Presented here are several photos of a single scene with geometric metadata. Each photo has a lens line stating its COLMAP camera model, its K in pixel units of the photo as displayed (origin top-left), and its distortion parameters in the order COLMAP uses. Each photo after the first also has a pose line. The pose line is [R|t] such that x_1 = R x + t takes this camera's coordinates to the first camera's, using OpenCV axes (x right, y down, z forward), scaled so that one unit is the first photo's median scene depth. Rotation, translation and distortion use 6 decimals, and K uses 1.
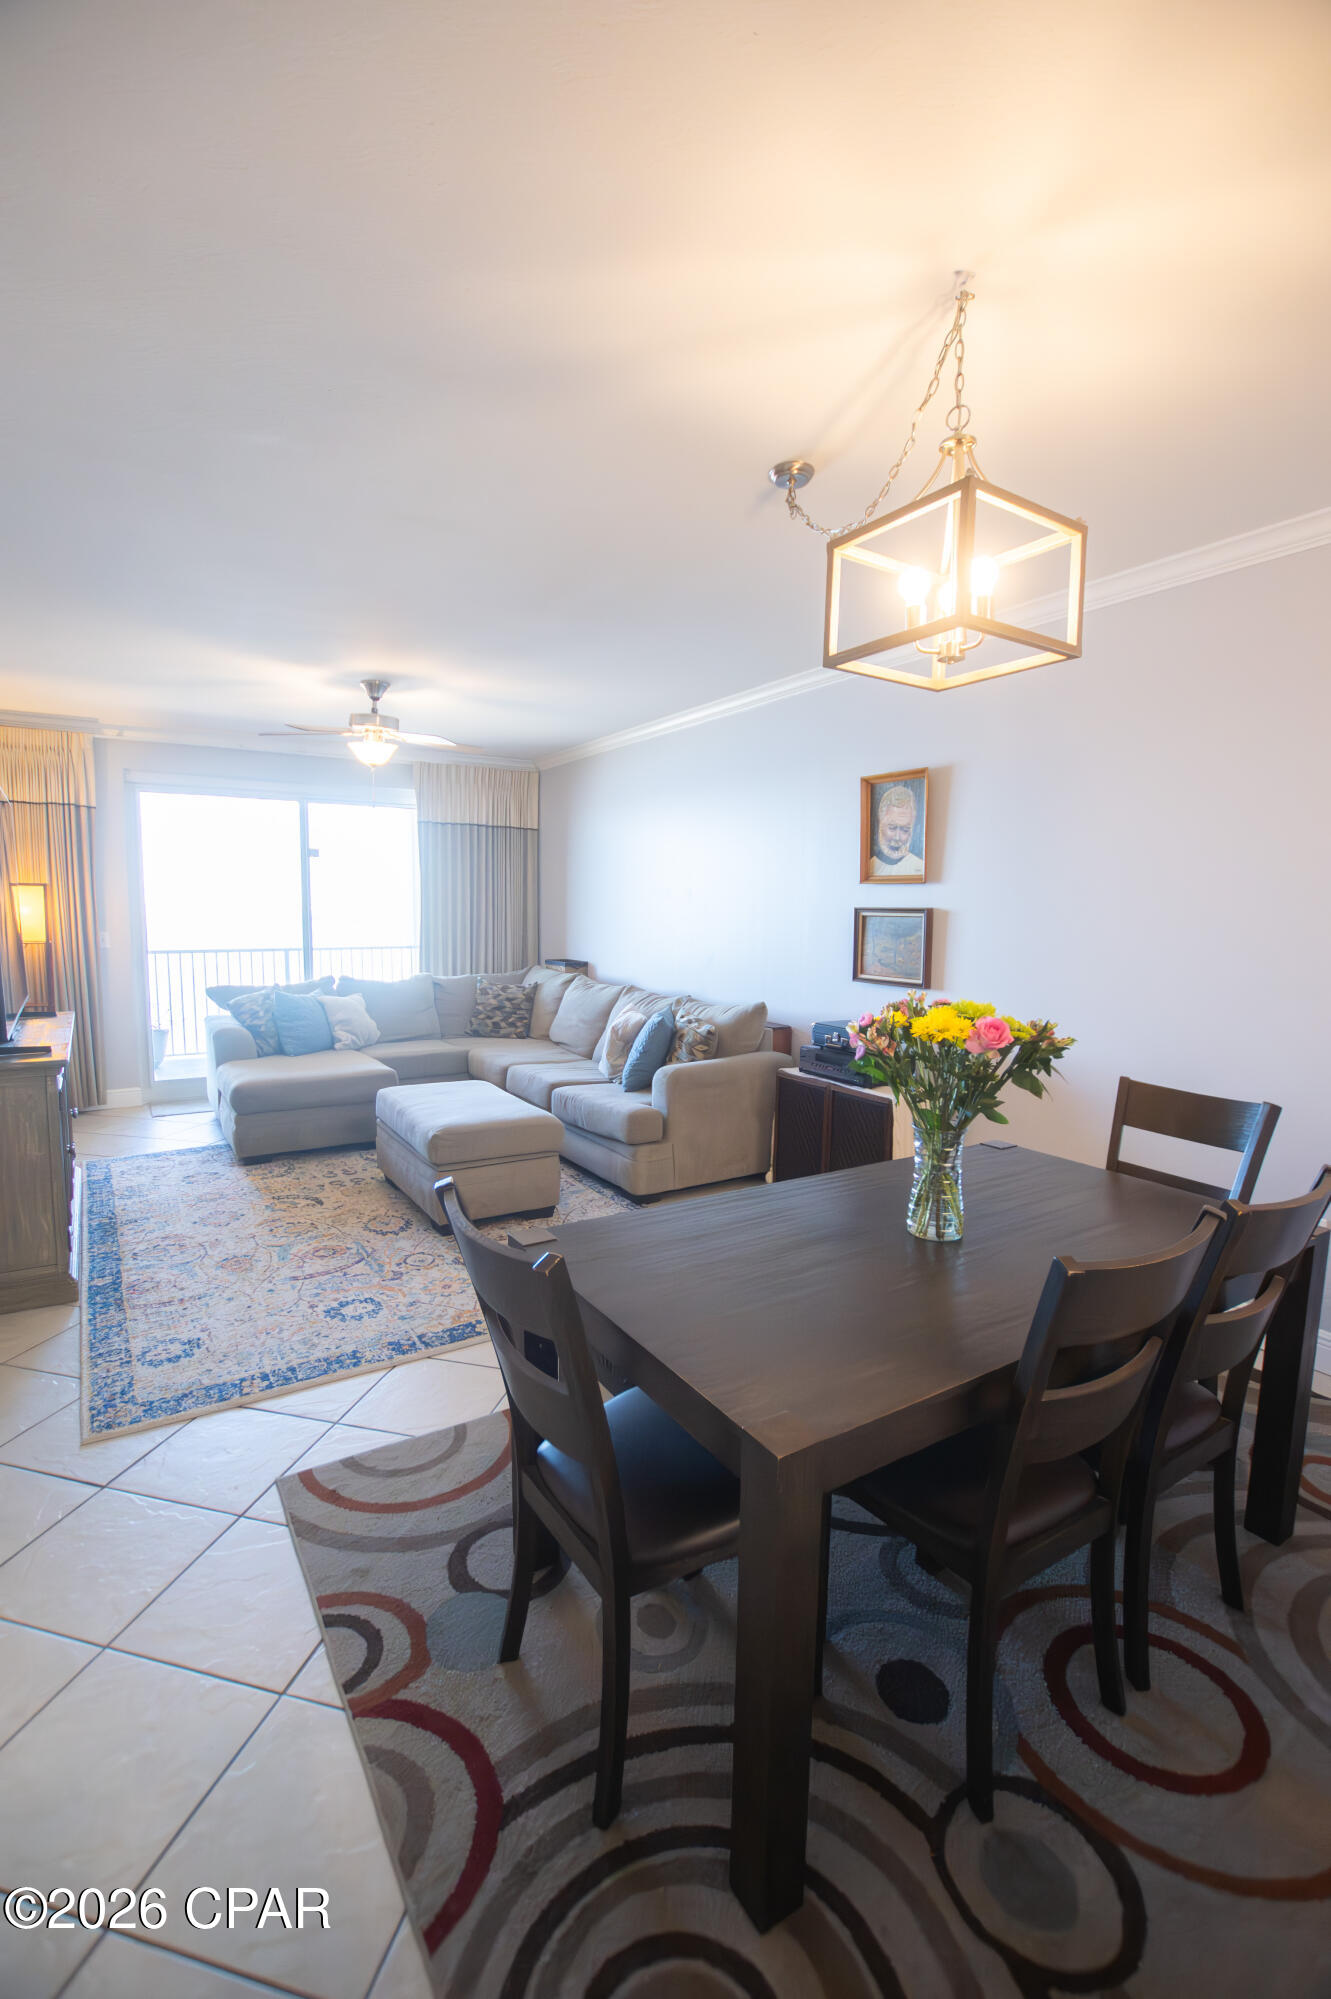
lens RADIAL K [[887.3, 0, 655.9], [0, 887.3, 999.8], [0, 0, 1]] dist [-0.026376, 0.000661]
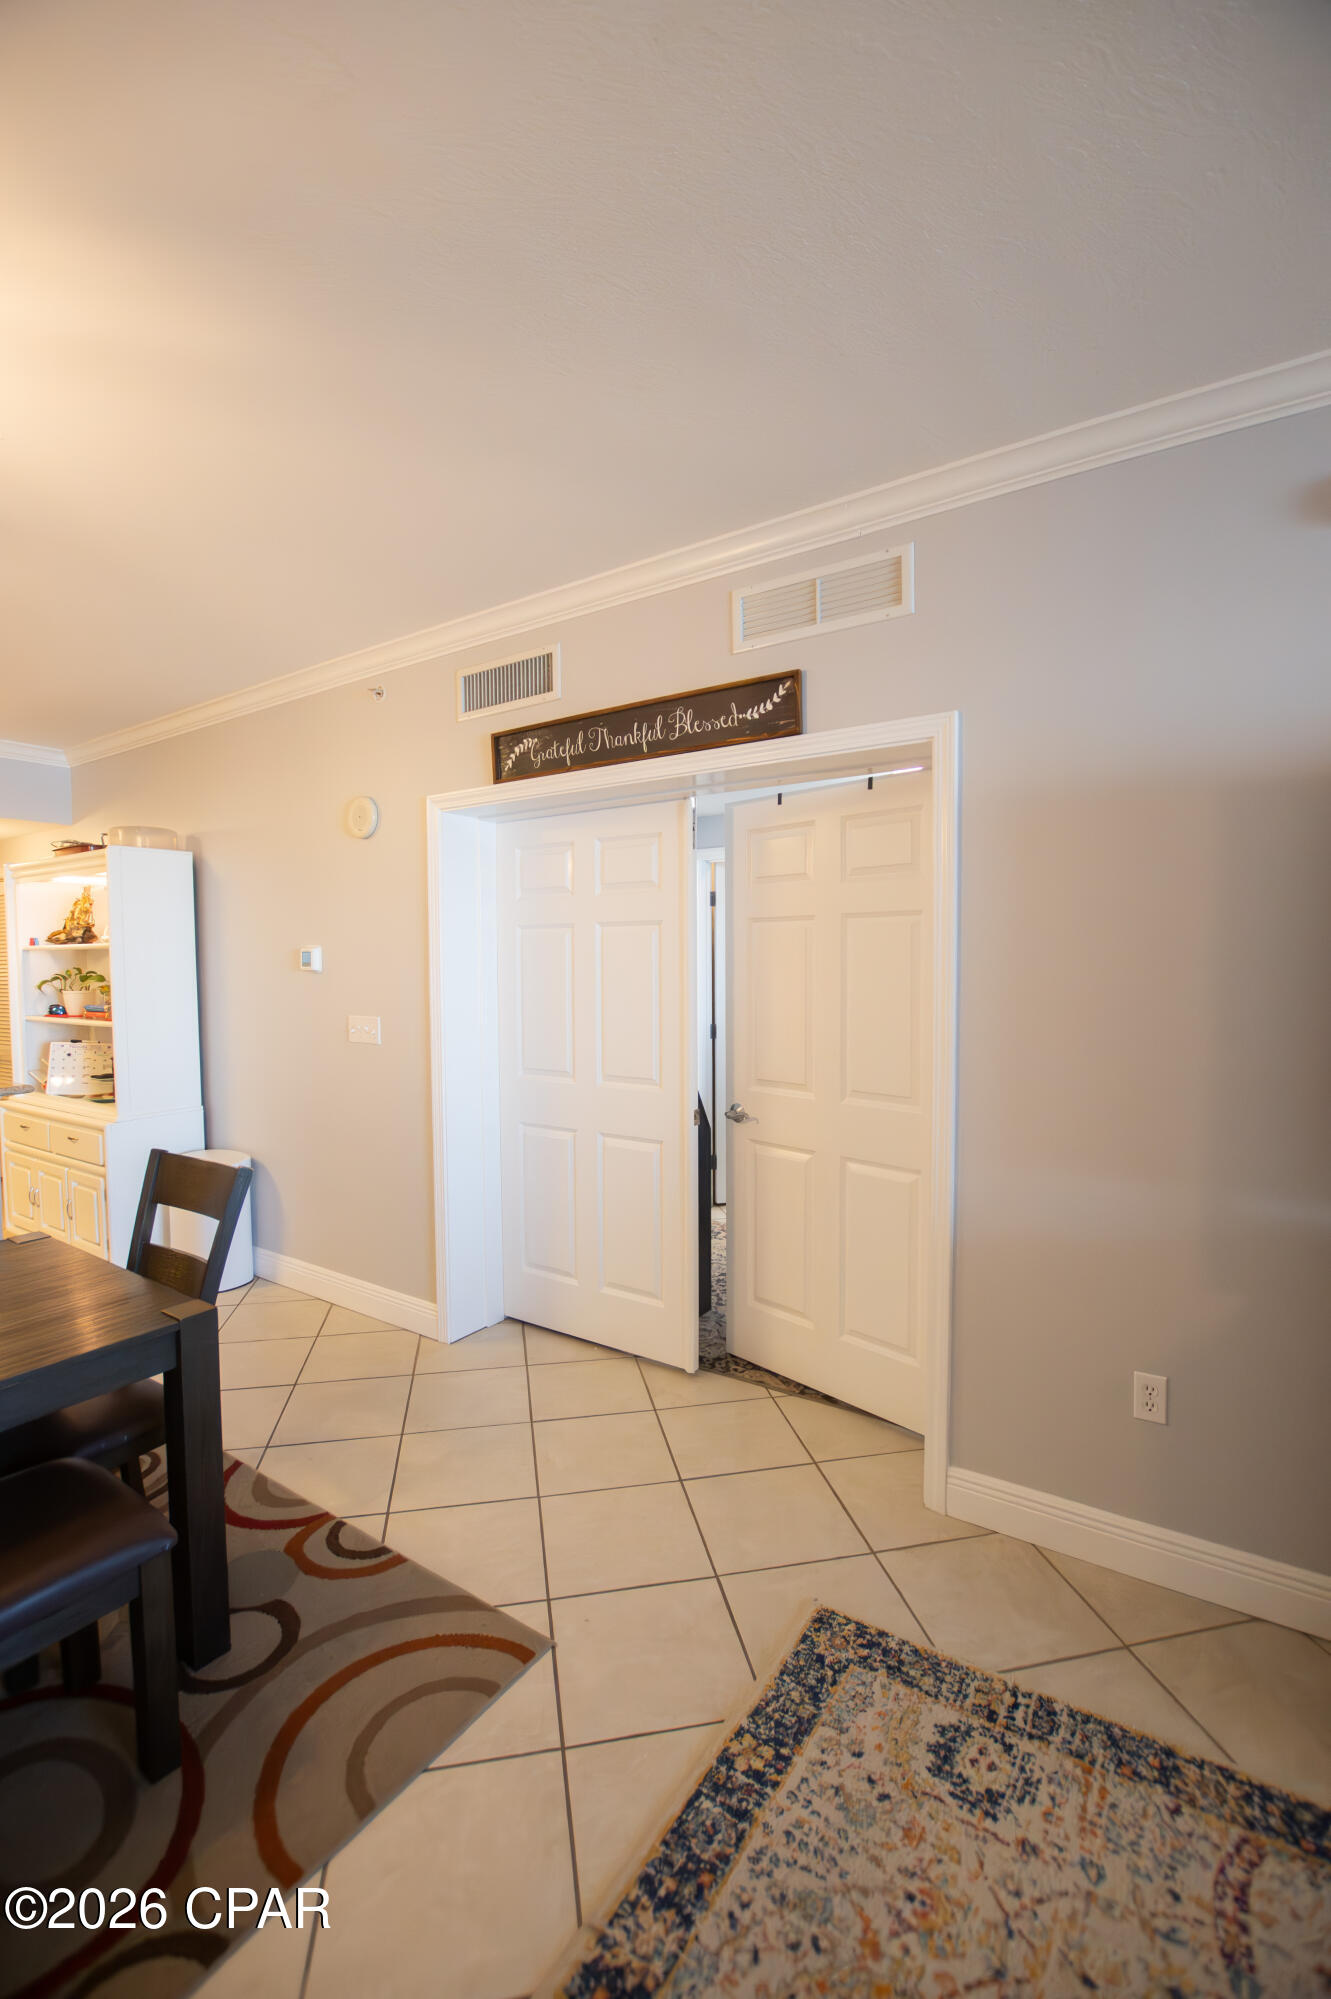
lens RADIAL K [[887.3, 0, 655.9], [0, 887.3, 999.8], [0, 0, 1]] dist [-0.026376, 0.000661]
pose [[-0.915923, 0.012125, -0.401170, -0.166066], [-0.044263, 0.990395, 0.130992, -0.162854], [0.398905, 0.137736, -0.906589, 1.499069]]
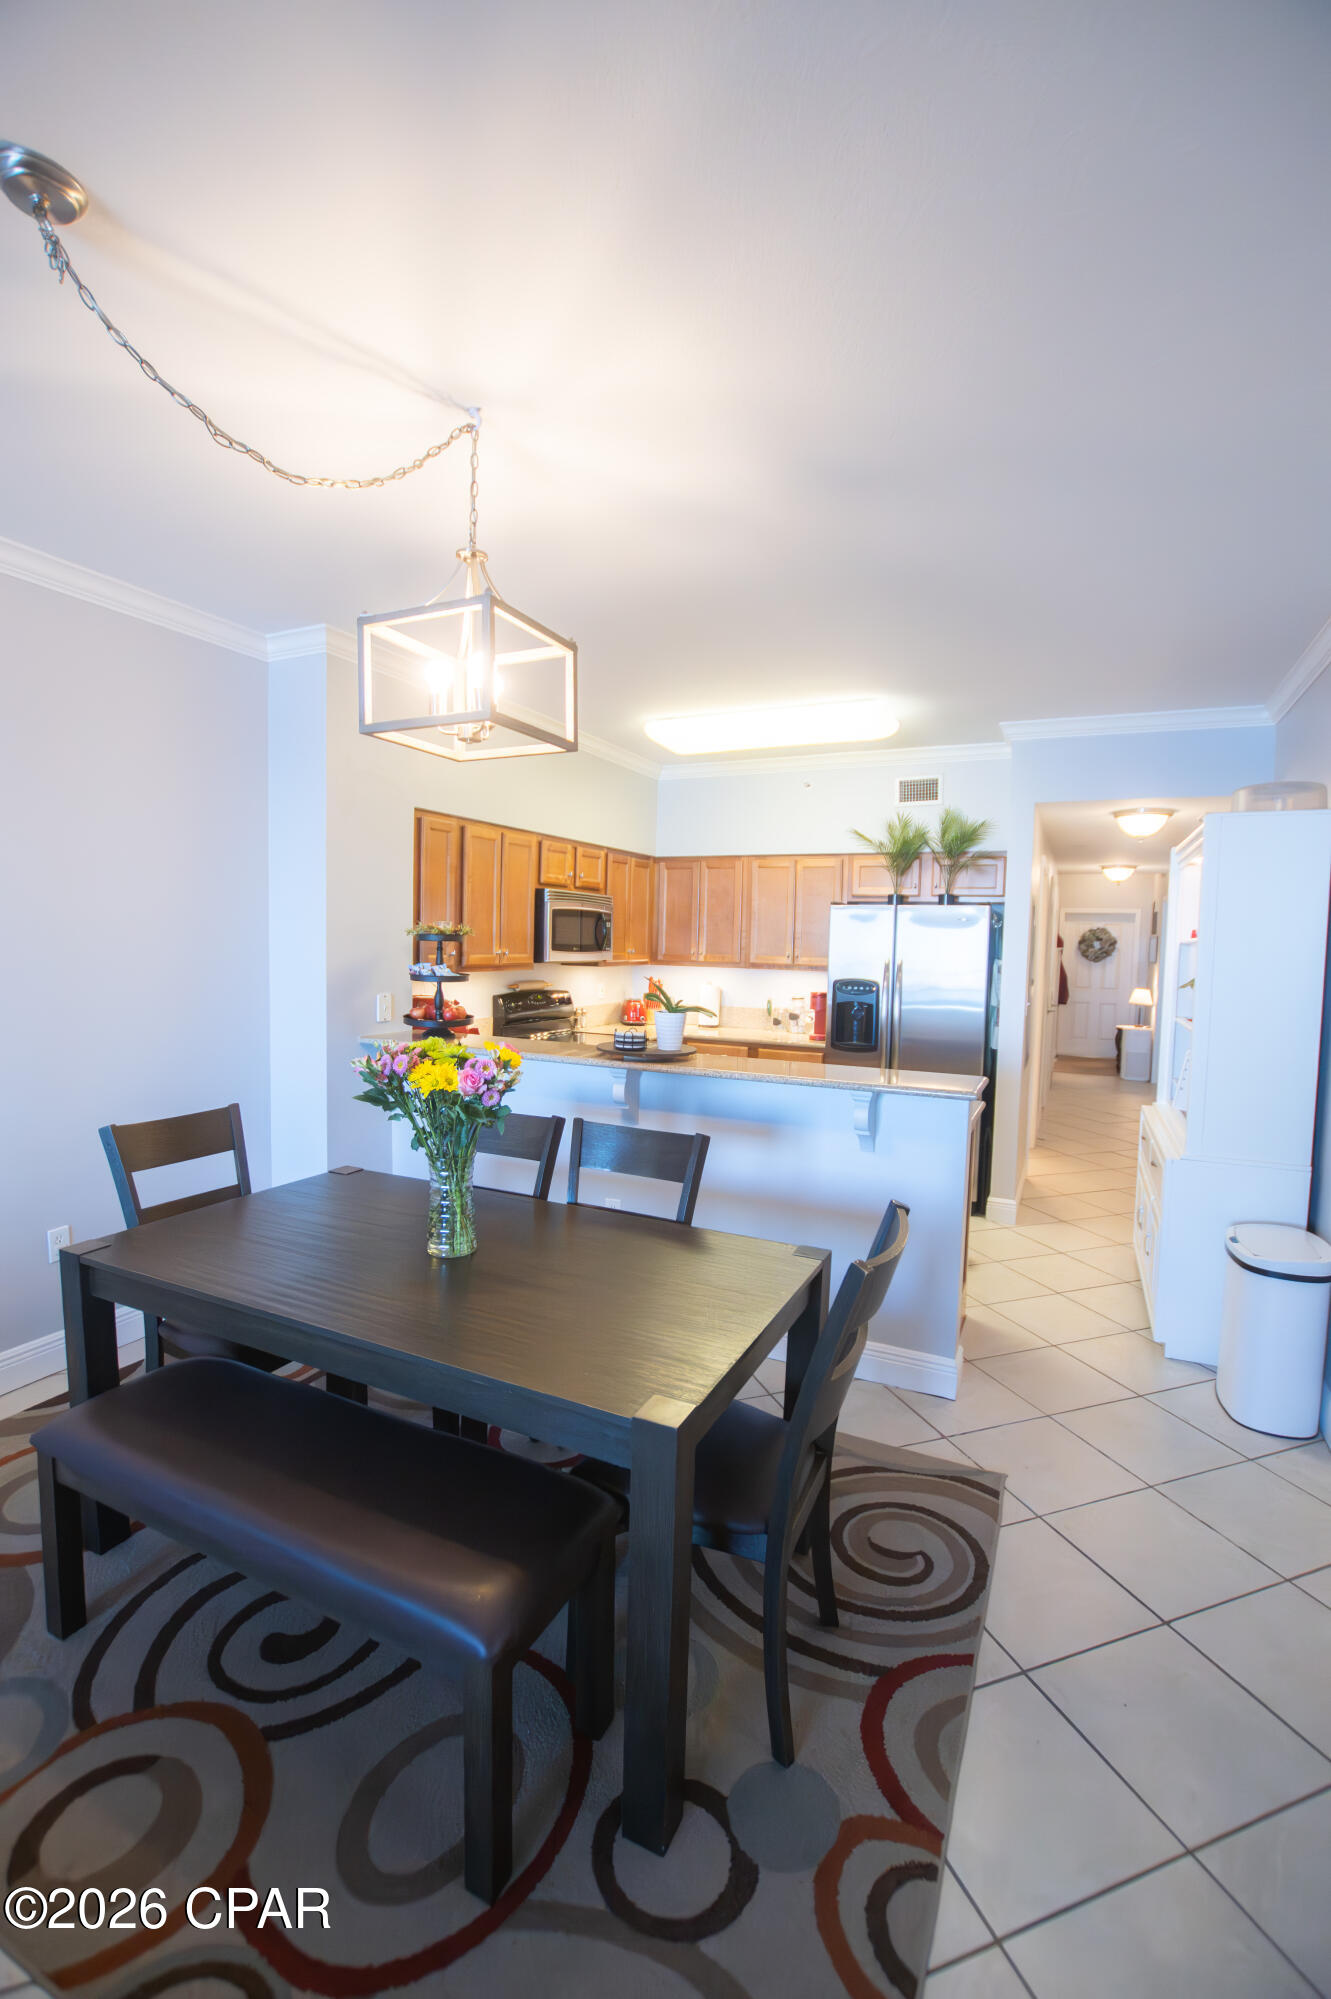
lens RADIAL K [[887.3, 0, 655.9], [0, 887.3, 999.8], [0, 0, 1]] dist [-0.026376, 0.000661]
pose [[-0.534772, -0.082441, 0.840965, -0.546600], [0.055619, 0.989637, 0.132383, -0.135541], [-0.843164, 0.117568, -0.524645, 1.005039]]
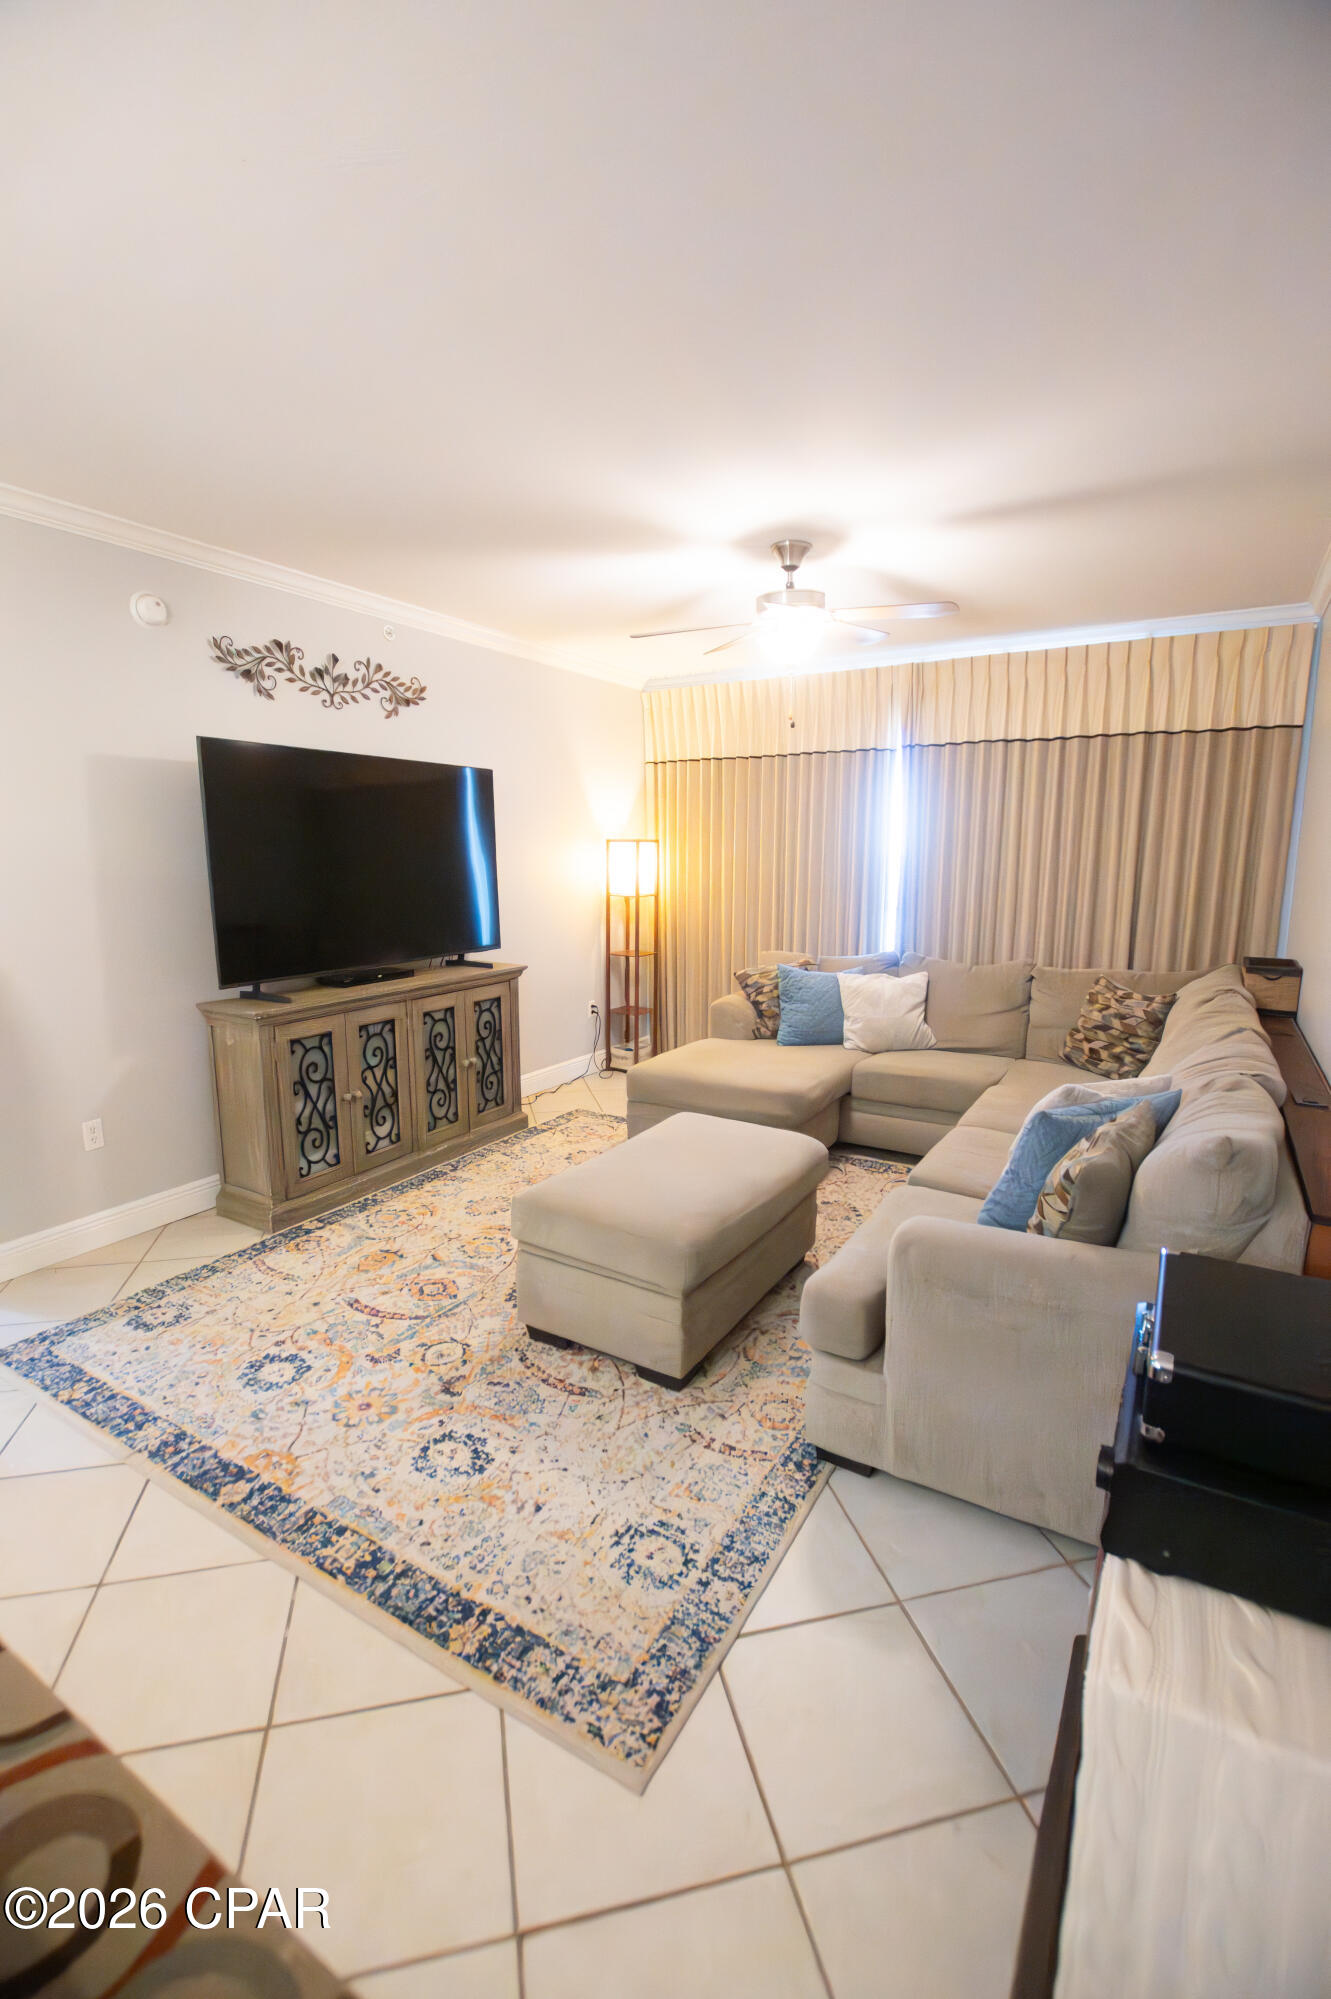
lens RADIAL K [[887.3, 0, 655.9], [0, 887.3, 999.8], [0, 0, 1]] dist [-0.026376, 0.000661]
pose [[0.439036, 0.138445, -0.887739, 0.598475], [-0.086416, 0.989983, 0.111653, -0.134467], [0.894304, 0.027695, 0.446602, 1.164304]]
